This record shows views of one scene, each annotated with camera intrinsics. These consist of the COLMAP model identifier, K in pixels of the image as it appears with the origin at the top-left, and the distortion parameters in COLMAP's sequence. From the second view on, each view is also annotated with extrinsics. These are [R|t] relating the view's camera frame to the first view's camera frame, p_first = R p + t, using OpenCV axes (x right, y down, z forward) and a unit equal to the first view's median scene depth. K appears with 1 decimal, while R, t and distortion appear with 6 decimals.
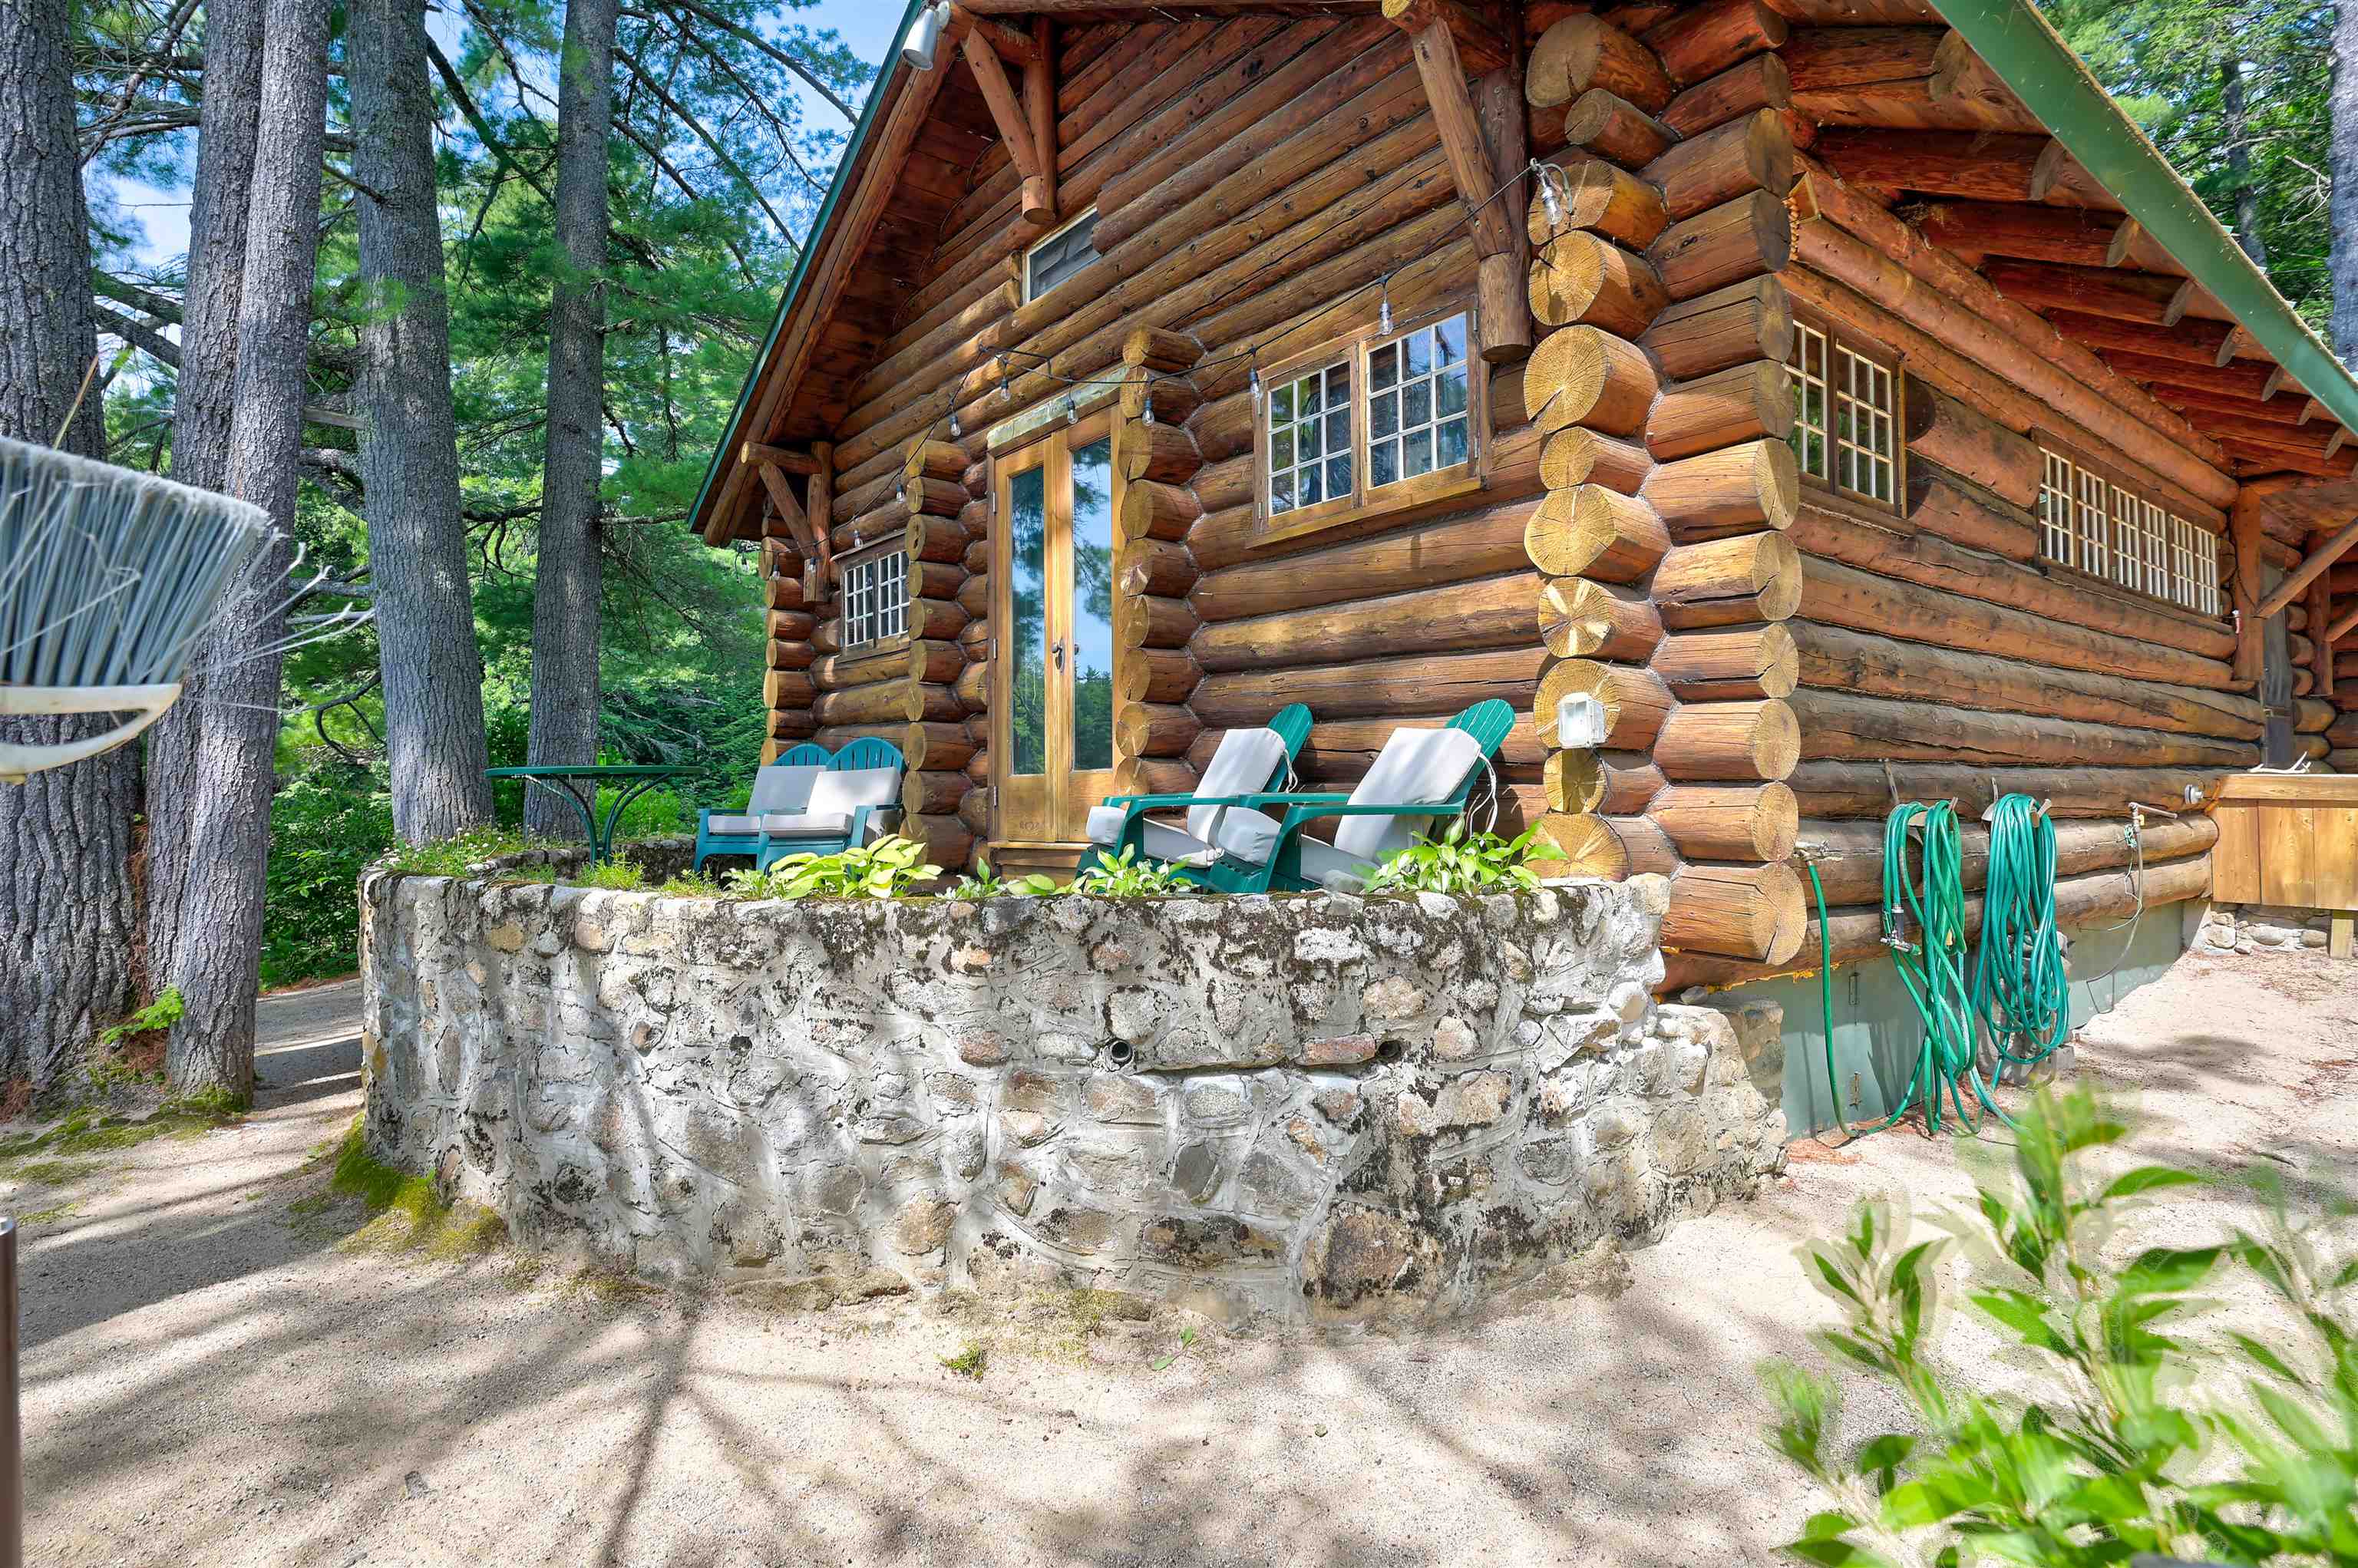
lens RADIAL K [[1227.0, 0, 1174.3], [0, 1227.0, 770.3], [0, 0, 1]] dist [-0.001100, 0.001599]
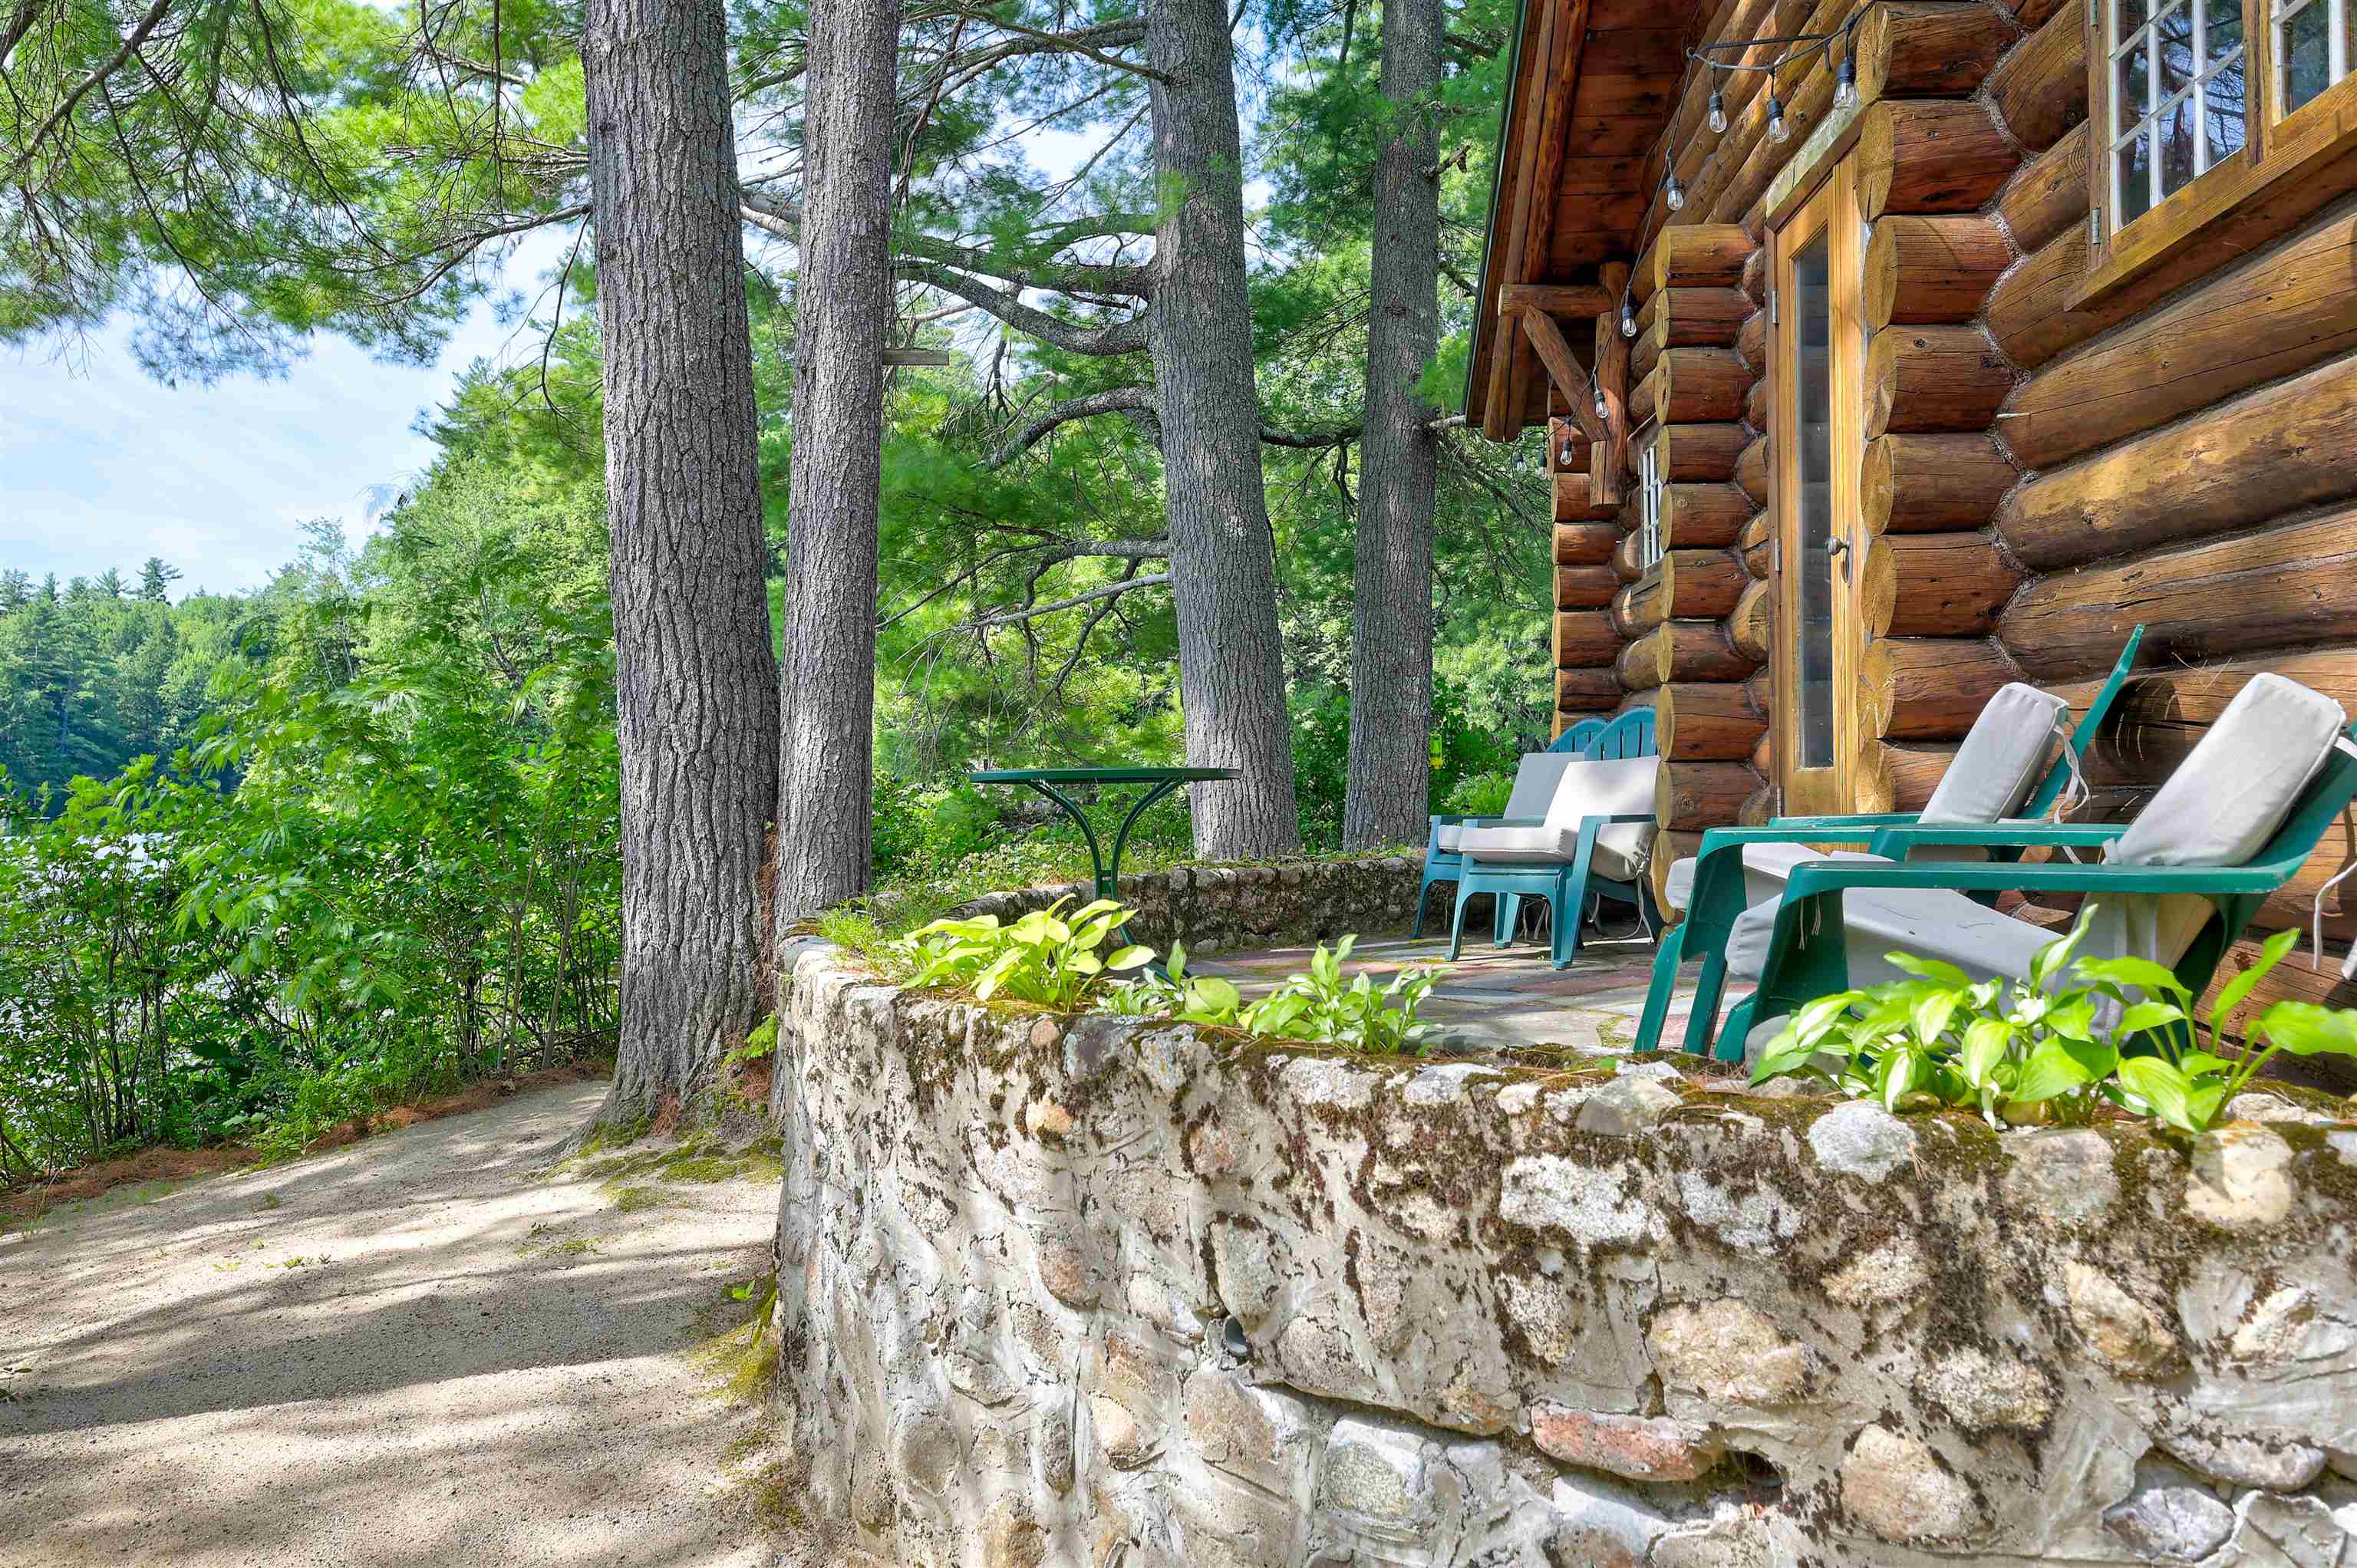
lens RADIAL K [[1697.3, 0, 1158.1], [0, 1697.3, 763.0], [0, 0, 1]] dist [-0.001139, 0.001673]
pose [[0.742379, -0.007814, -0.669934, 0.380928], [0.015363, 0.999868, 0.005361, -0.017338], [0.669804, -0.014272, 0.742401, 0.404894]]
